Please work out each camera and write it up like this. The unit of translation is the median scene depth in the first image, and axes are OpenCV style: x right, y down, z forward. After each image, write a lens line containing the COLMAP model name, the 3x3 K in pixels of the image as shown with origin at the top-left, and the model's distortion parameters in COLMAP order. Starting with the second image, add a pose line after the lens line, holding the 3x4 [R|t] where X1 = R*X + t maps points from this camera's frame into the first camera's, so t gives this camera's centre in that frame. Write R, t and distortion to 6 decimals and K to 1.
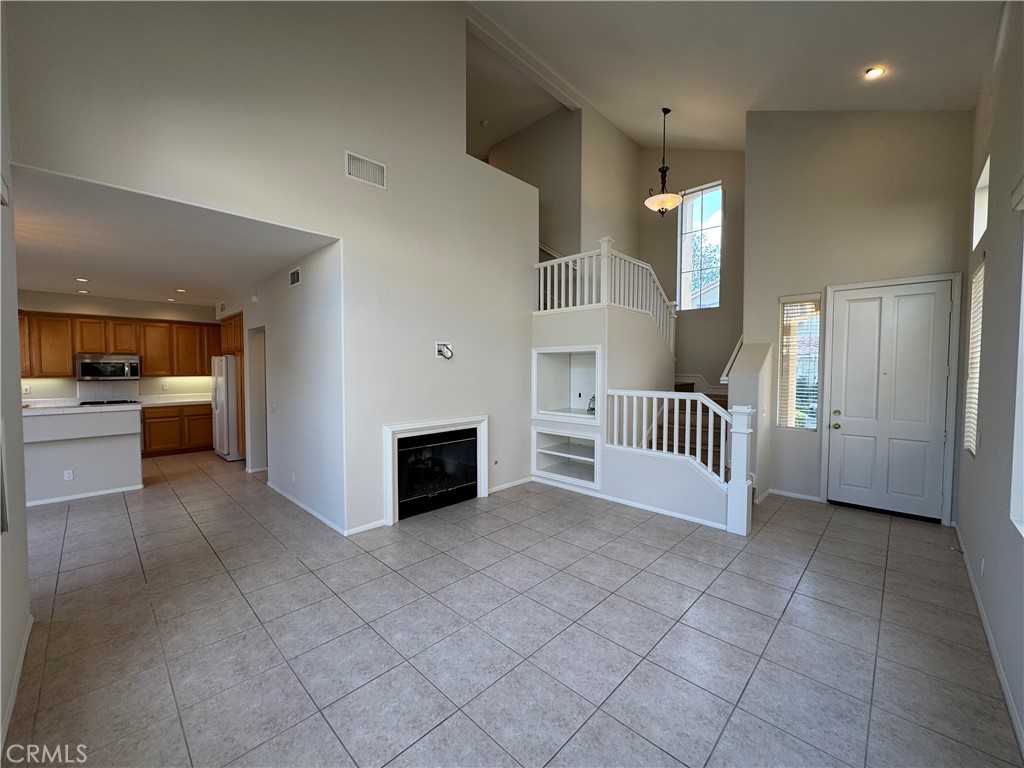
lens RADIAL K [[408.1, 0, 510.2], [0, 408.1, 384.1], [0, 0, 1]] dist [-0.001903, -0.000275]
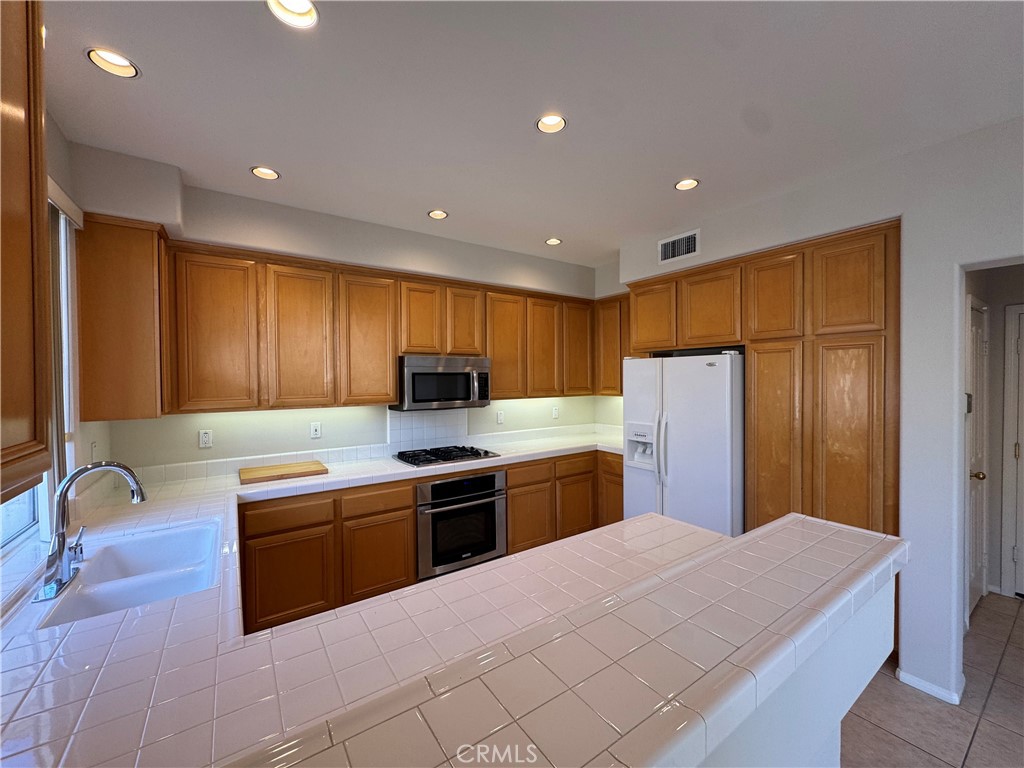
lens RADIAL K [[430.3, 0, 512.0], [0, 430.3, 384.0], [0, 0, 1]] dist [-0.000451, -0.000020]
pose [[0.985900, 0.000461, -0.167334, -1.229858], [-0.003286, 0.999857, -0.016607, -0.046122], [0.167303, 0.016922, 0.985760, 0.752961]]
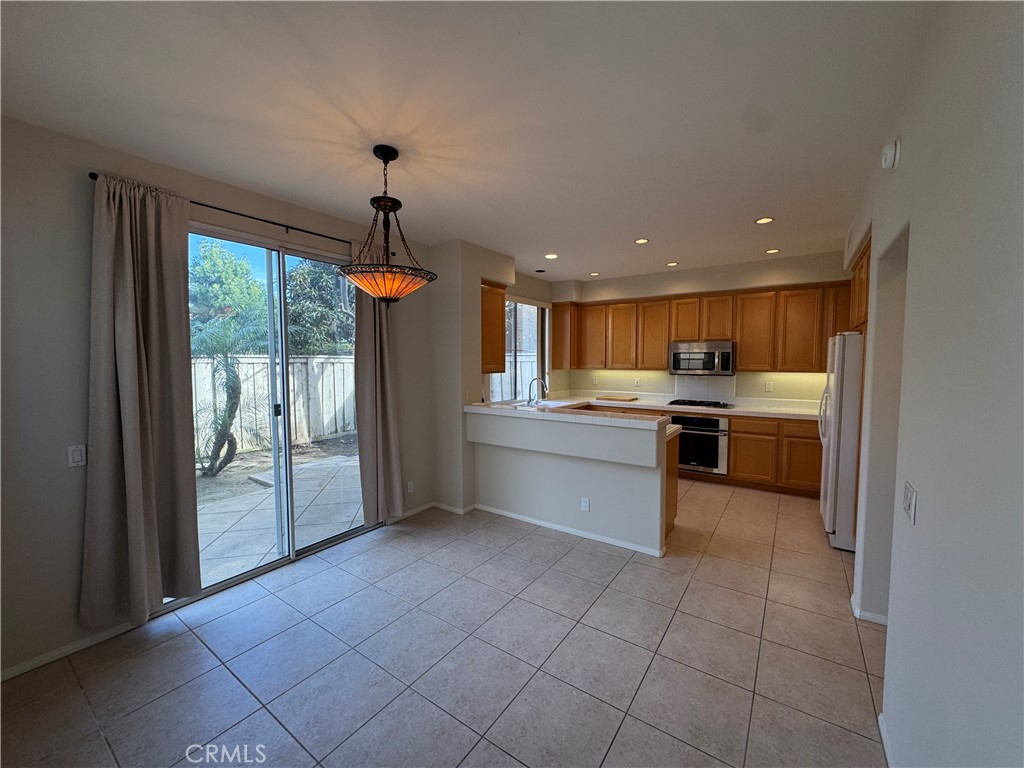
lens RADIAL K [[408.1, 0, 510.2], [0, 408.1, 384.1], [0, 0, 1]] dist [-0.001903, -0.000275]
pose [[0.158685, 0.059008, -0.985564, -0.403037], [-0.036042, 0.997893, 0.053943, -0.031757], [0.986671, 0.026962, 0.160477, 0.772963]]
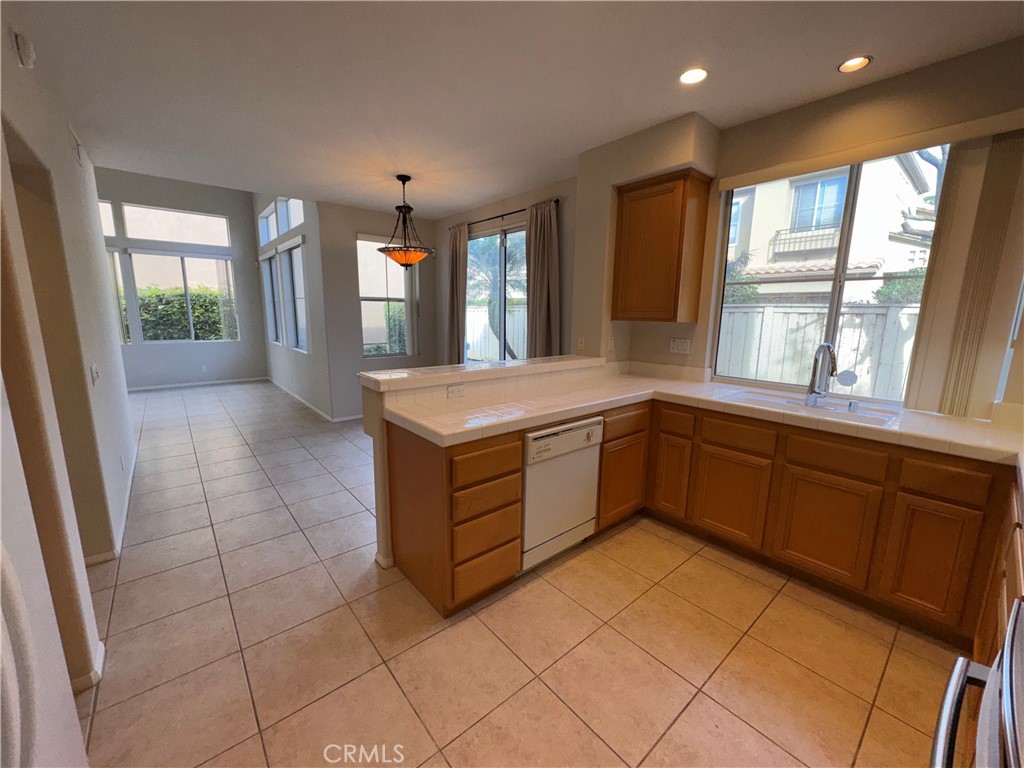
lens RADIAL K [[408.1, 0, 510.2], [0, 408.1, 384.1], [0, 0, 1]] dist [-0.001903, -0.000275]
pose [[-0.994944, -0.031728, 0.095291, -1.251765], [-0.010606, 0.976677, 0.214452, -0.043732], [-0.099873, 0.212357, -0.972075, 1.598387]]
